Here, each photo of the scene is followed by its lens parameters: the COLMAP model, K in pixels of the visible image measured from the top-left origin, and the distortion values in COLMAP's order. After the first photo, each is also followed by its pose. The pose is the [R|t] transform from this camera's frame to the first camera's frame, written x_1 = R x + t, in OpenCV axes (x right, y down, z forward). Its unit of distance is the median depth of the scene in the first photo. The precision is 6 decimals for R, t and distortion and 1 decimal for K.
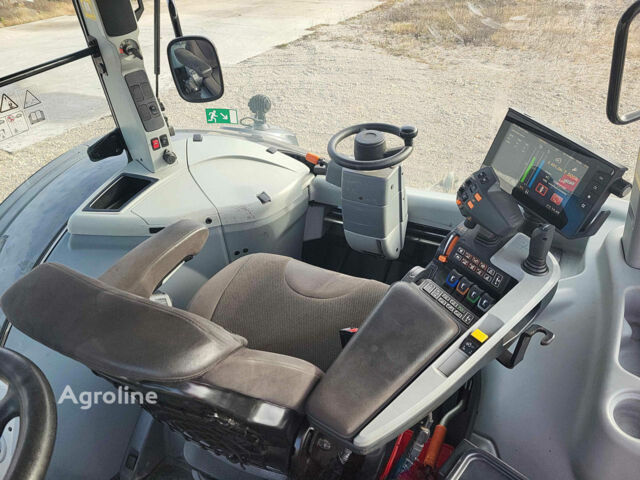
lens RADIAL K [[466.7, 0, 320.0], [0, 466.7, 240.0], [0, 0, 1]] dist [0.003839, 0.001353]
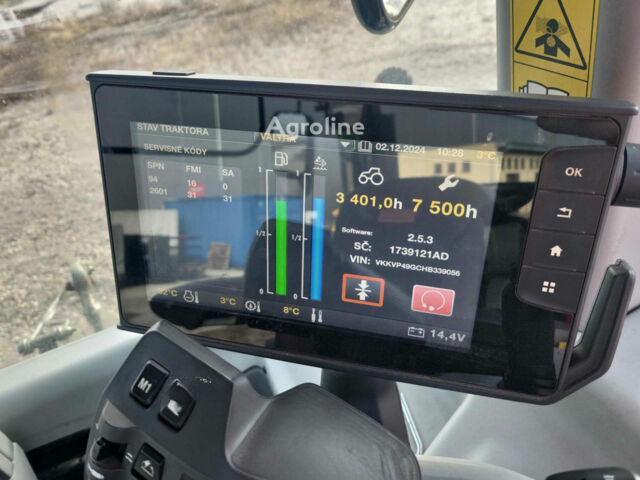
lens RADIAL K [[466.7, 0, 320.0], [0, 466.7, 240.0], [0, 0, 1]] dist [0.003839, 0.001353]
pose [[0.637166, -0.470338, 0.610575, 0.044643], [0.516217, 0.848693, 0.115067, -0.026543], [-0.572311, 0.241873, 0.783555, 0.116699]]
